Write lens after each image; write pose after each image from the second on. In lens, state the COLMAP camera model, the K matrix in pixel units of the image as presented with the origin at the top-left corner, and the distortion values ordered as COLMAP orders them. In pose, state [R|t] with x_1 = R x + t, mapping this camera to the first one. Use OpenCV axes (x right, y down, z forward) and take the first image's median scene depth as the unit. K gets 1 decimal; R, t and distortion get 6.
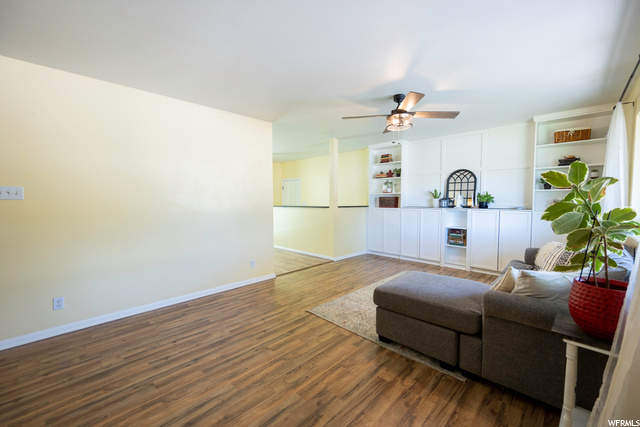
lens RADIAL K [[260.1, 0, 318.5], [0, 260.1, 215.1], [0, 0, 1]] dist [-0.000844, -0.000064]
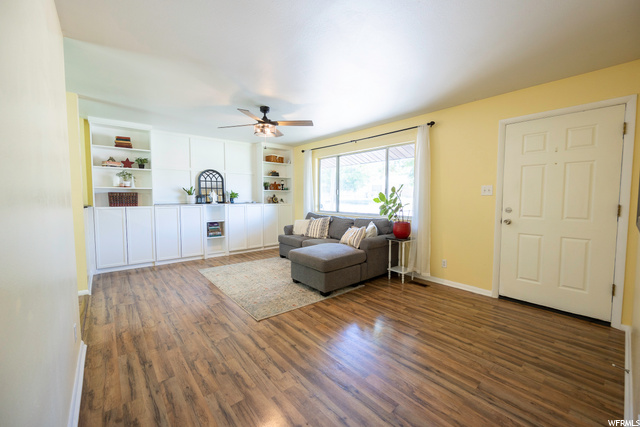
lens RADIAL K [[260.1, 0, 324.5], [0, 260.1, 213.4], [0, 0, 1]] dist [-0.000844, -0.000064]
pose [[0.076443, -0.062611, 0.995106, -0.740606], [0.055930, 0.996724, 0.058417, -0.031792], [-0.995504, 0.051191, 0.079694, 0.567429]]
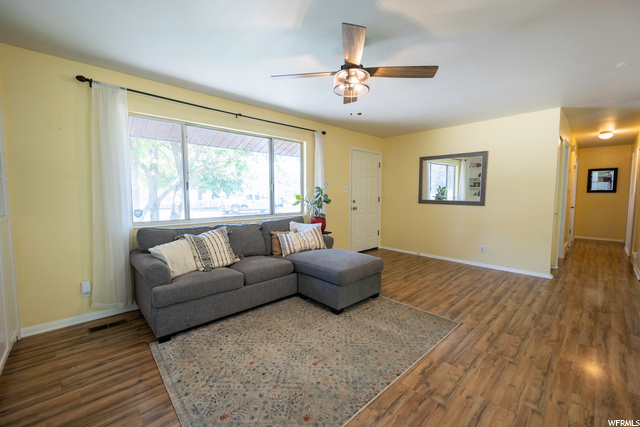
lens RADIAL K [[260.1, 0, 323.8], [0, 260.1, 213.3], [0, 0, 1]] dist [-0.000844, -0.000064]
pose [[-0.999630, 0.003184, 0.027030, 0.315340], [0.006769, 0.991012, 0.133604, -0.088809], [-0.026362, 0.133738, -0.990666, 1.502962]]
